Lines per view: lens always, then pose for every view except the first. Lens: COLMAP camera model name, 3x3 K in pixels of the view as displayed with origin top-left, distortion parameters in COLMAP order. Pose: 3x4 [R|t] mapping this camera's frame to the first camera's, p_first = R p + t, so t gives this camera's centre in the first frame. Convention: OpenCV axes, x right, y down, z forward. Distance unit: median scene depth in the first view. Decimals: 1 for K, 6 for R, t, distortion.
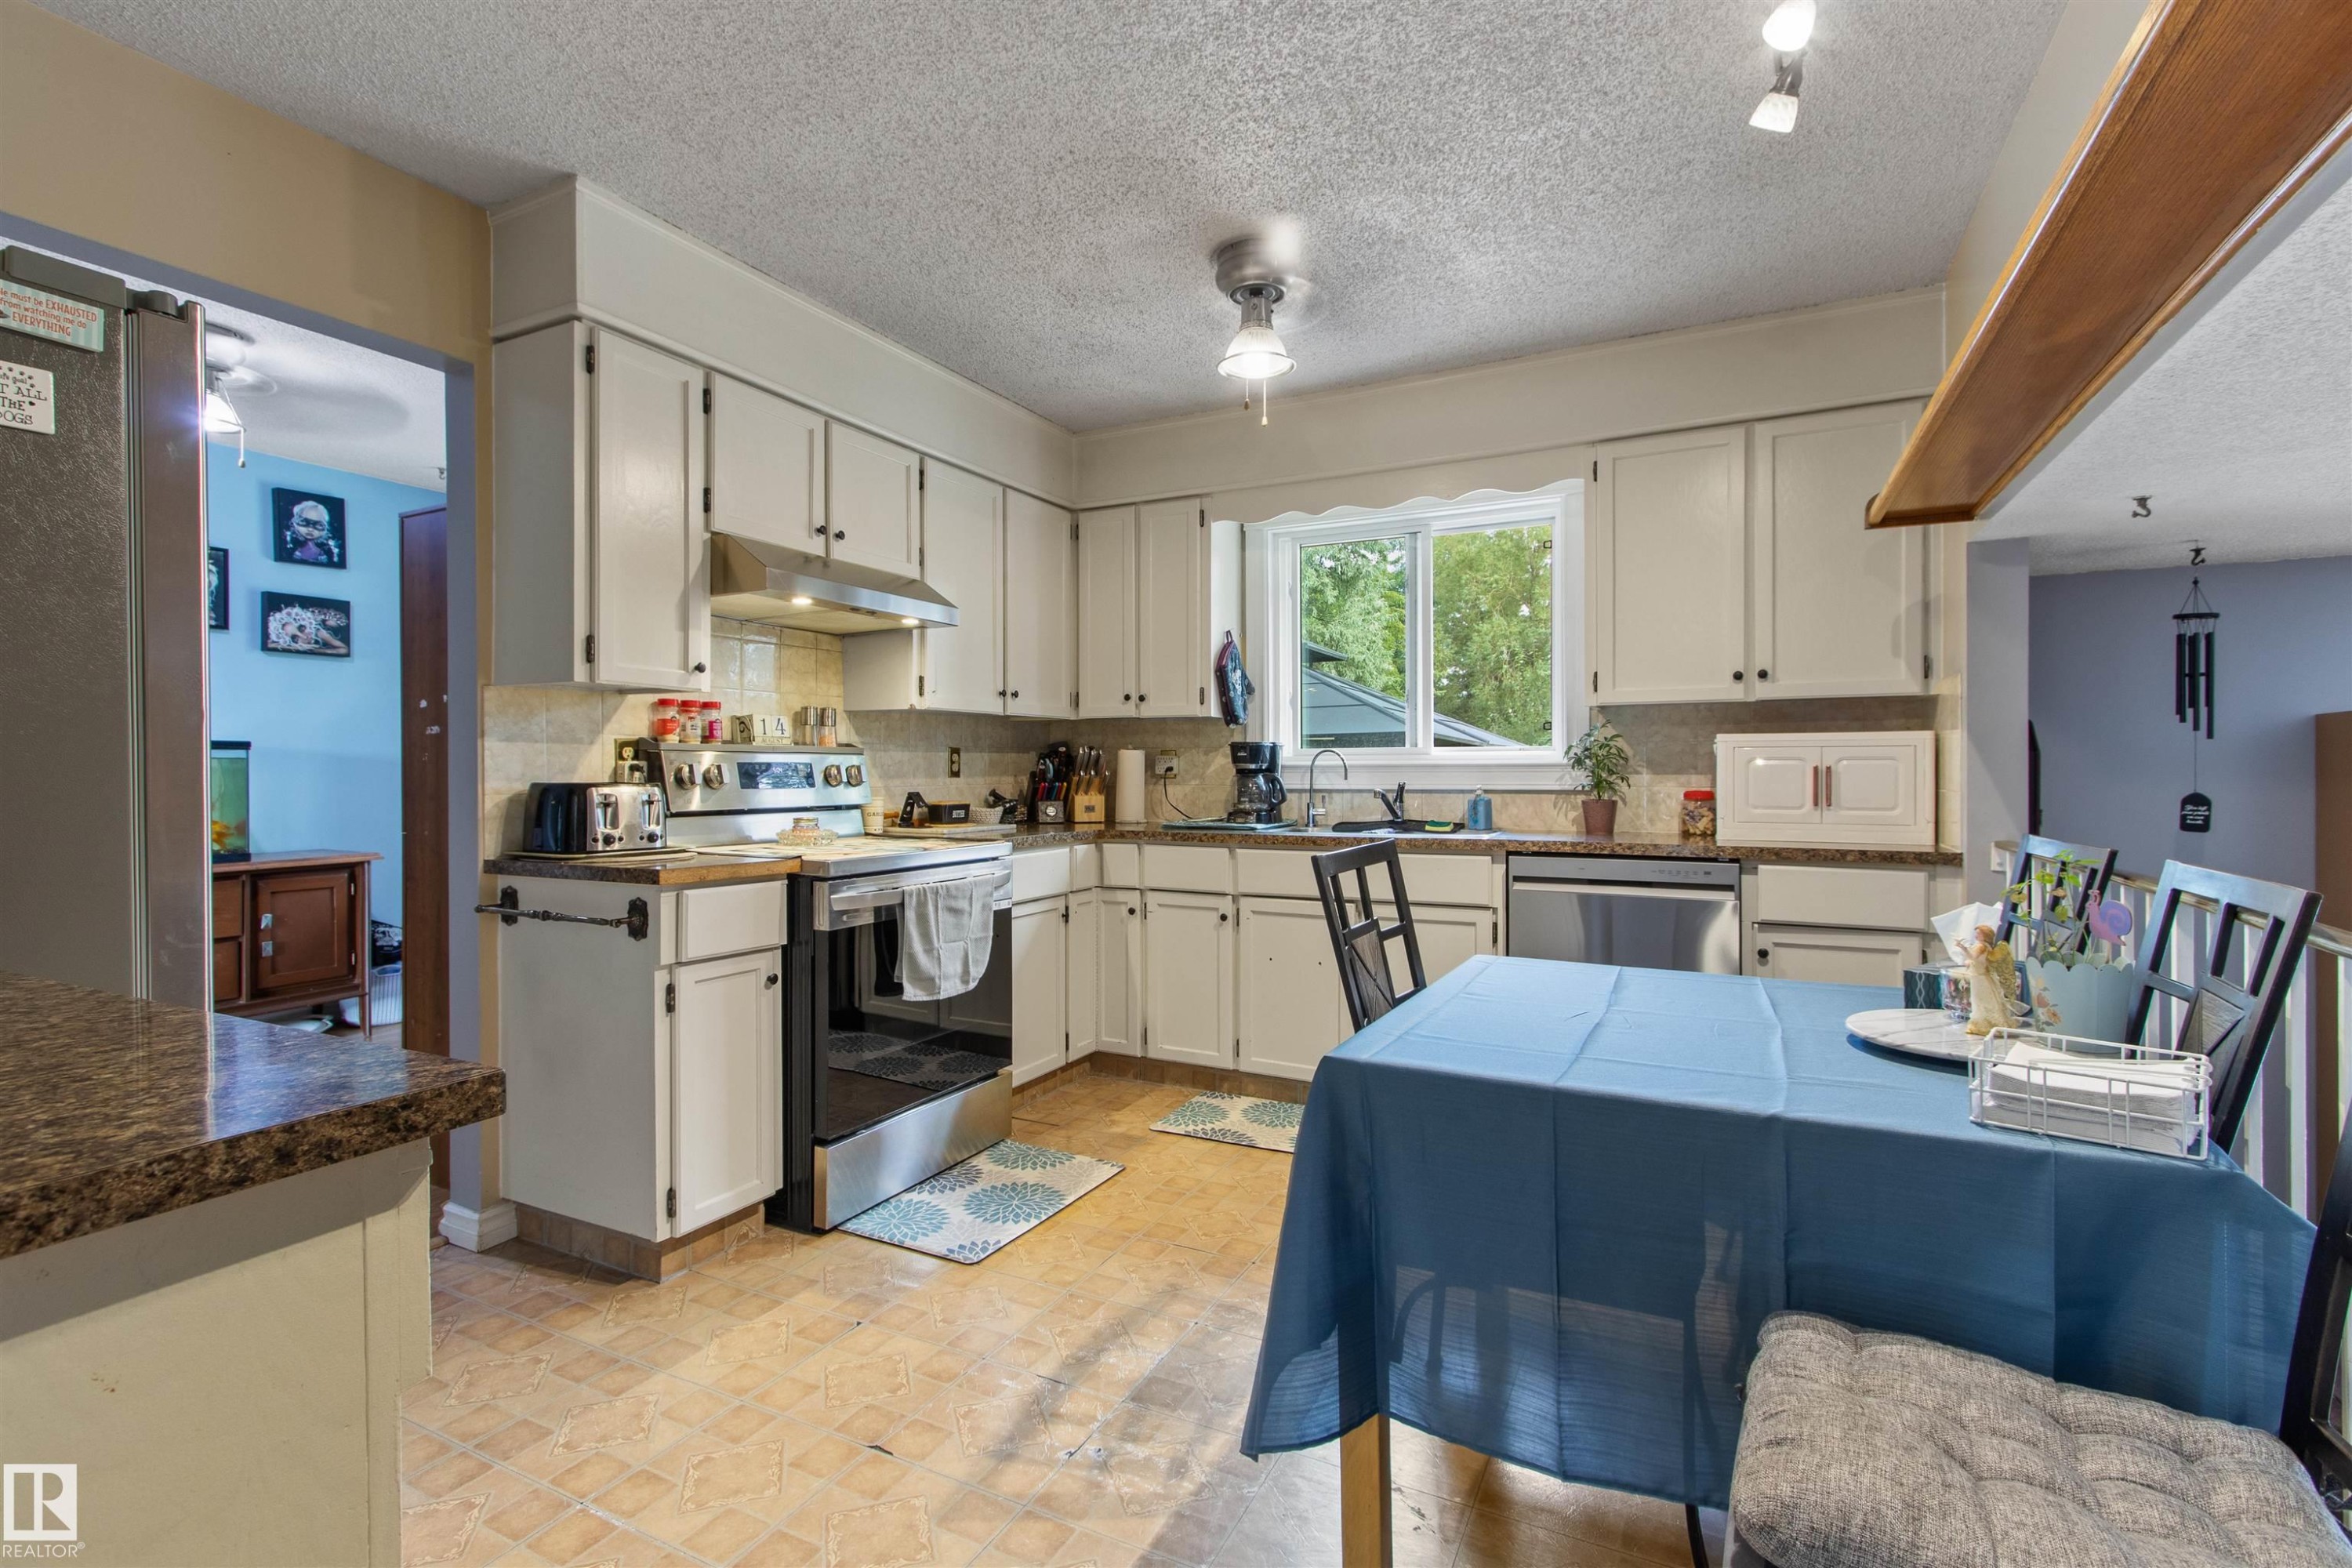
lens RADIAL K [[1081.4, 0, 1167.1], [0, 1081.4, 774.9], [0, 0, 1]] dist [0.008472, -0.001152]
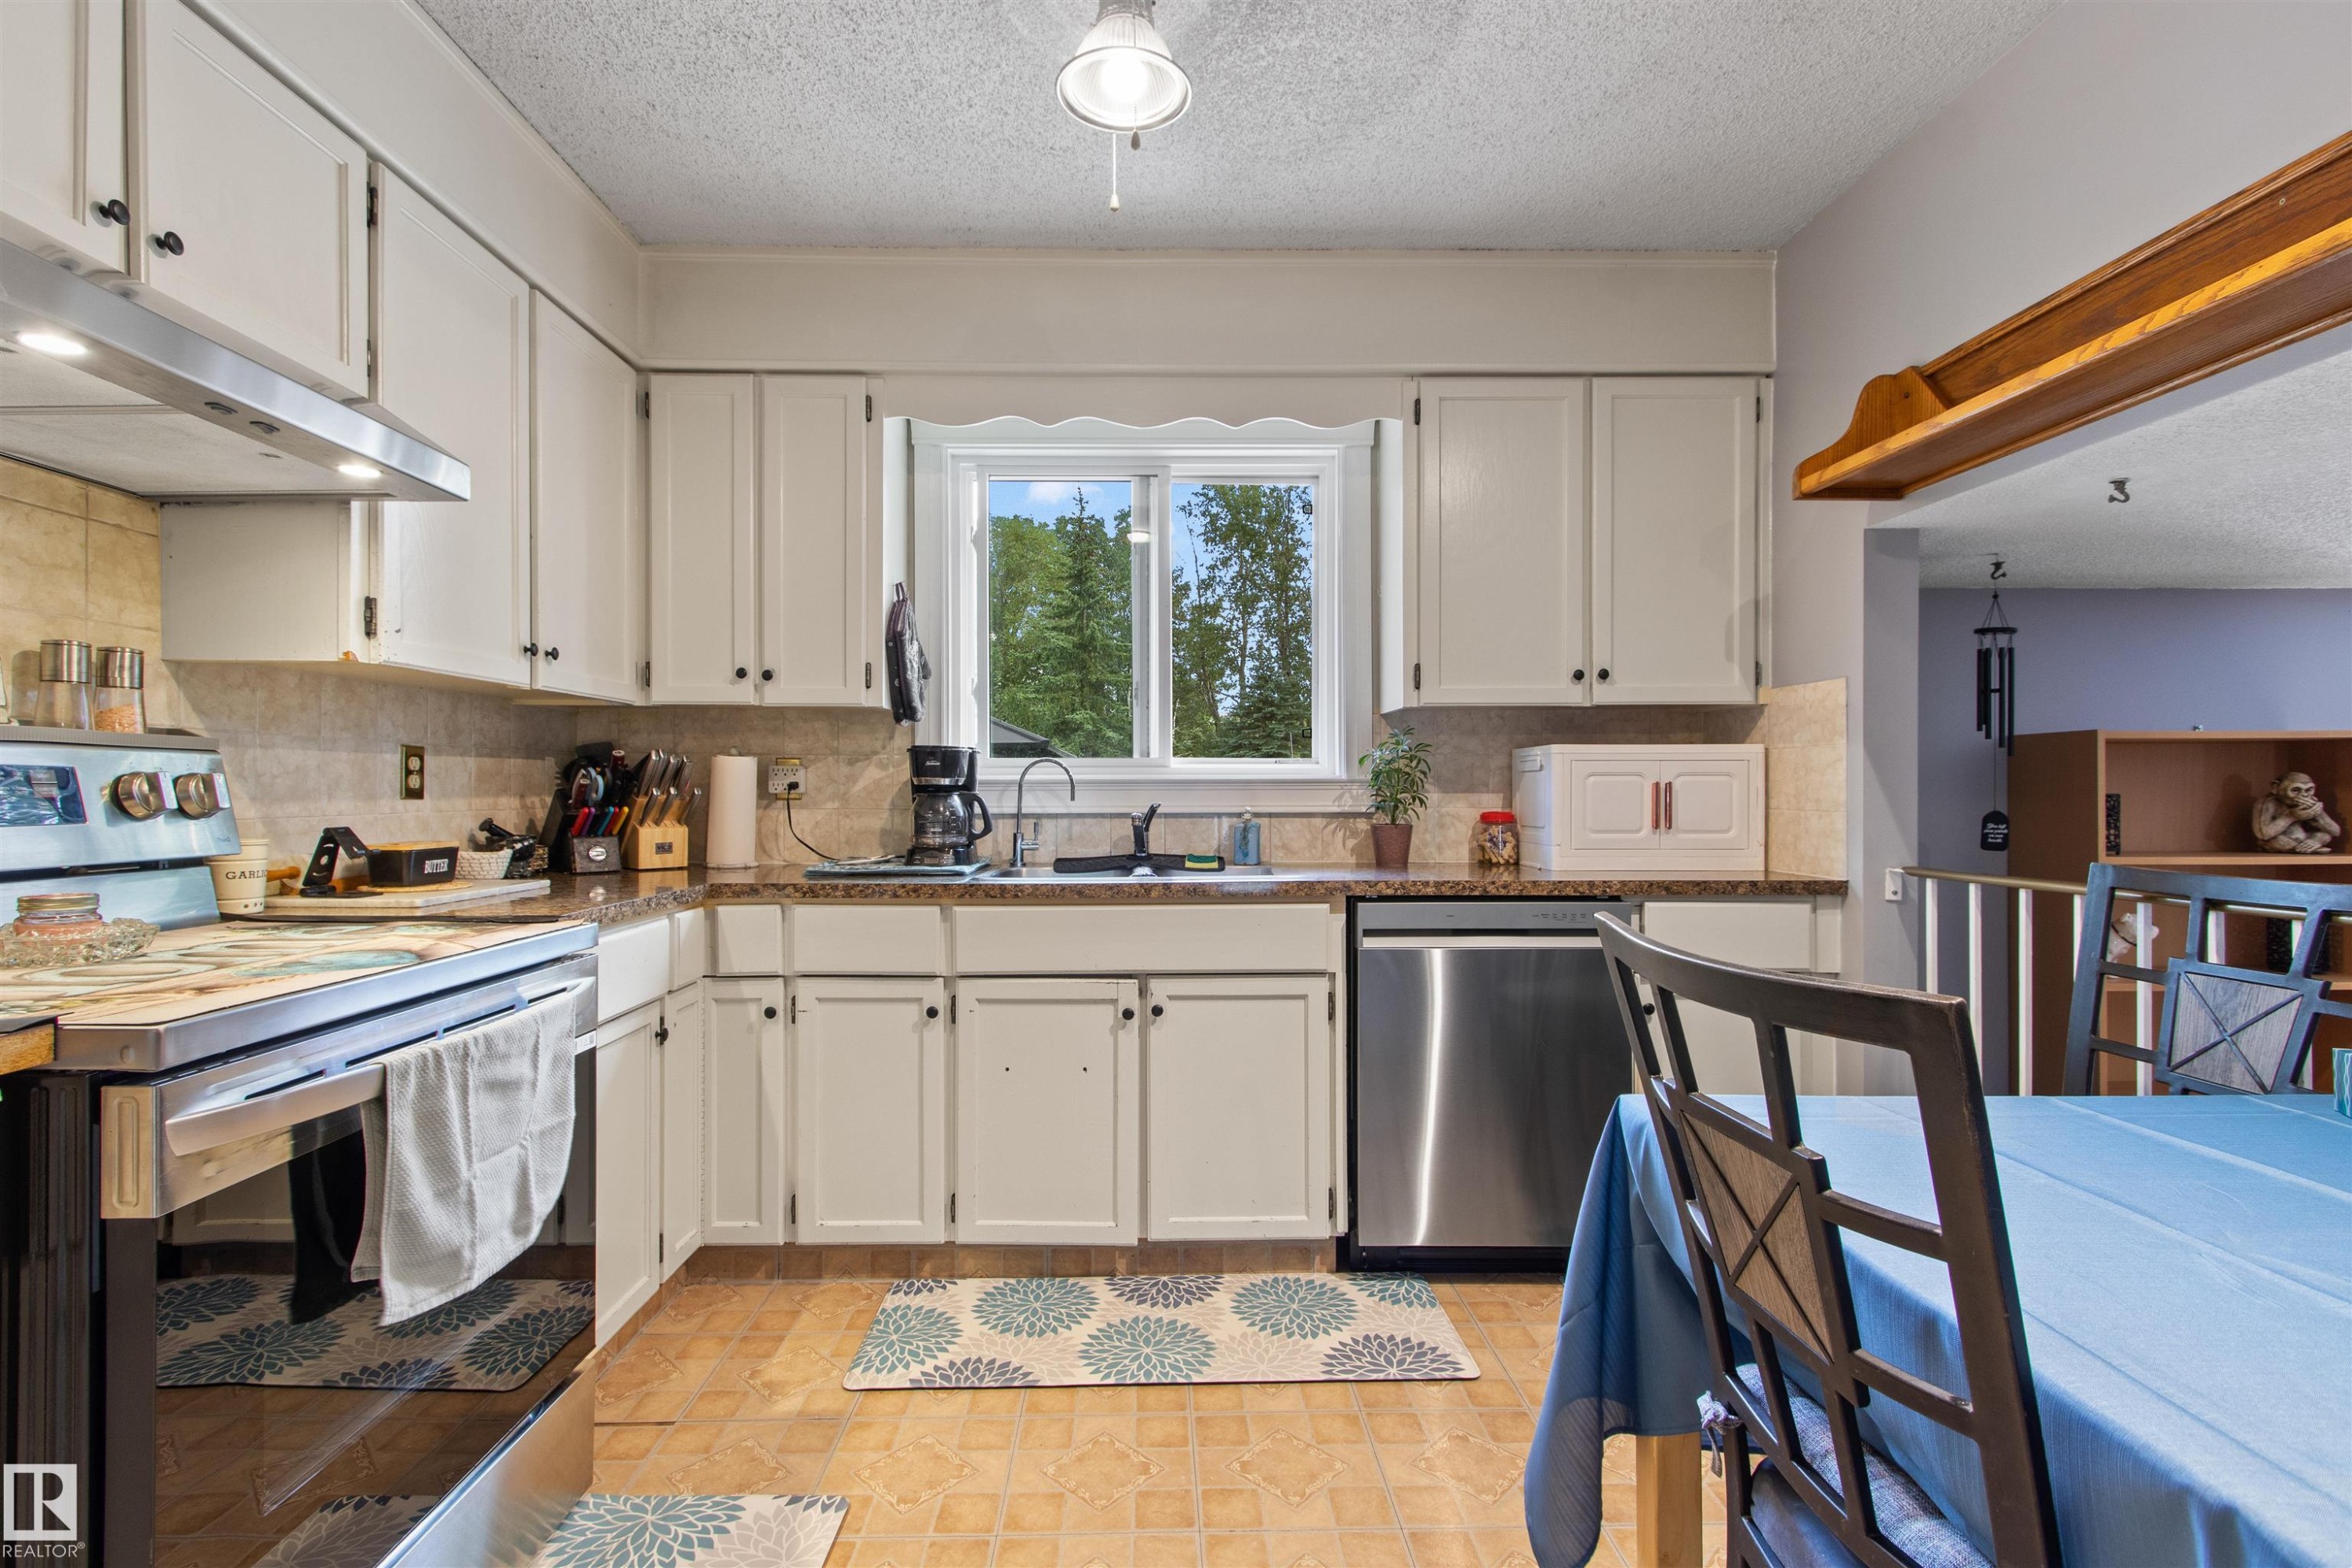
lens RADIAL K [[1081.4, 0, 1170.7], [0, 1081.4, 789.6], [0, 0, 1]] dist [0.008472, -0.001152]
pose [[0.882677, 0.000869, 0.469979, -0.135873], [0.001616, 0.999987, -0.004883, 0.000853], [-0.469977, 0.005069, 0.882664, 0.379837]]
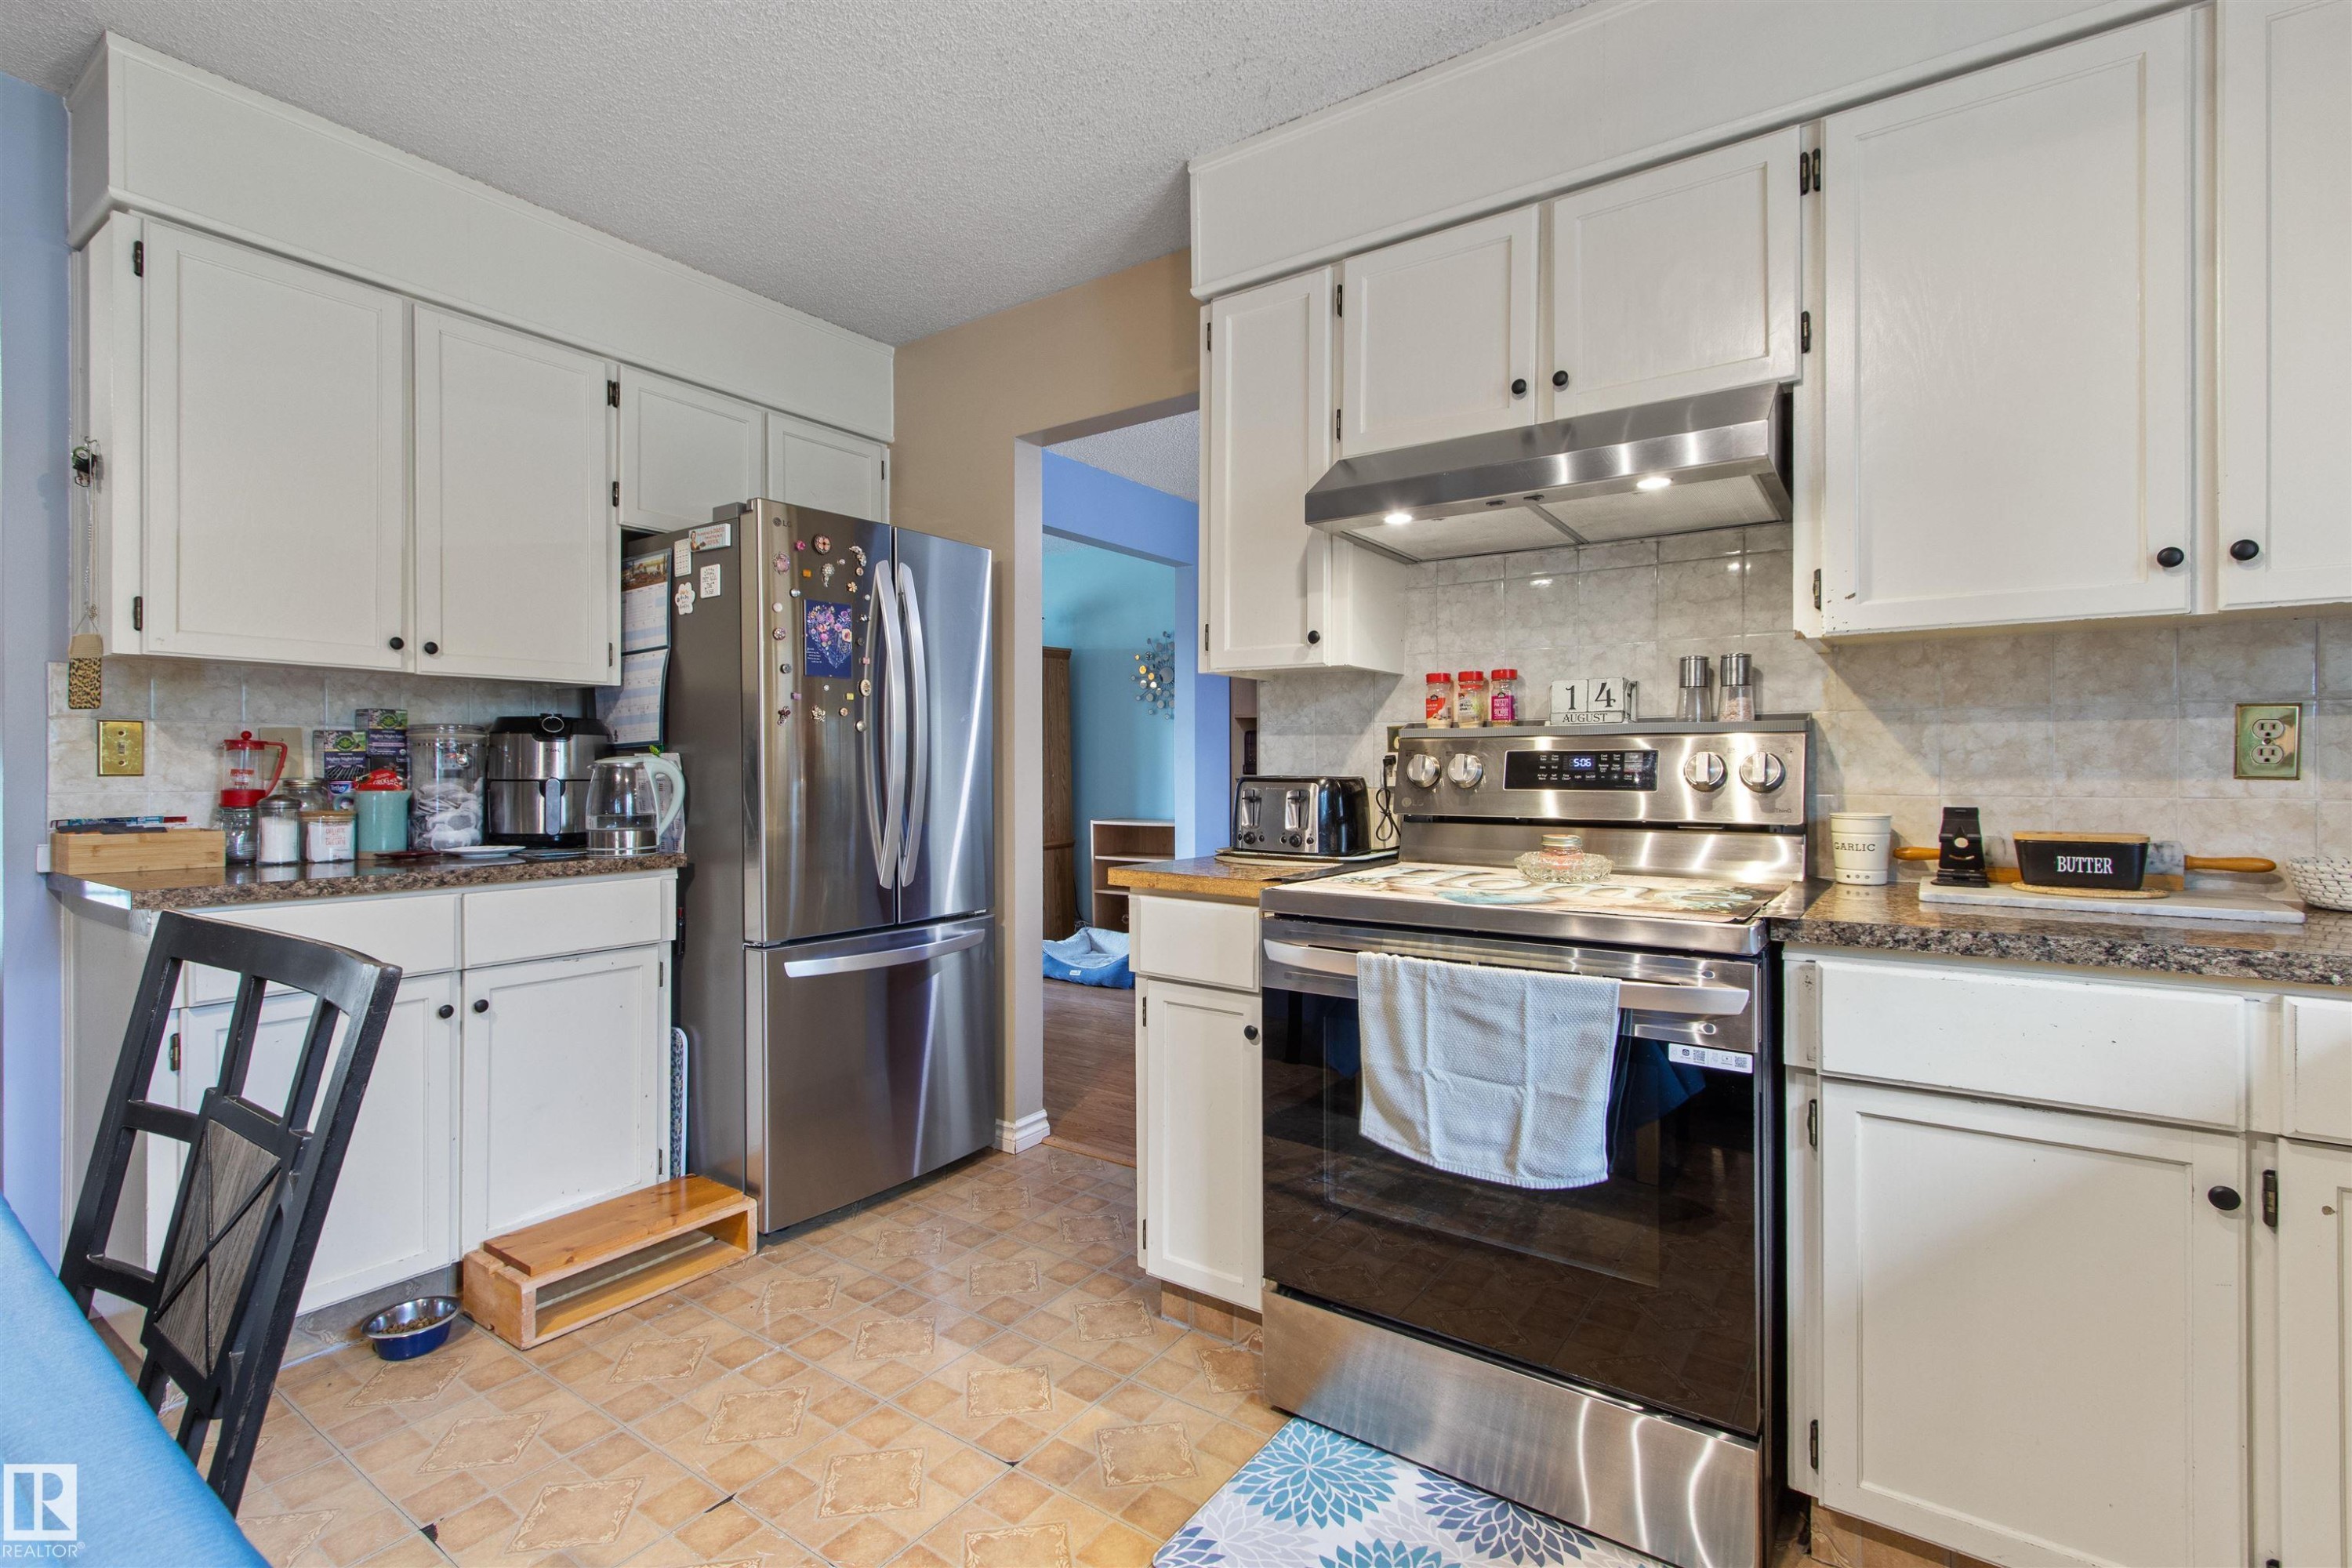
lens RADIAL K [[1081.4, 0, 1161.8], [0, 1081.4, 767.9], [0, 0, 1]] dist [0.008472, -0.001152]
pose [[-0.145616, 0.002449, -0.989338, 0.304531], [-0.003270, 0.999990, 0.002957, -0.001931], [0.989336, 0.003666, -0.145607, 0.775662]]
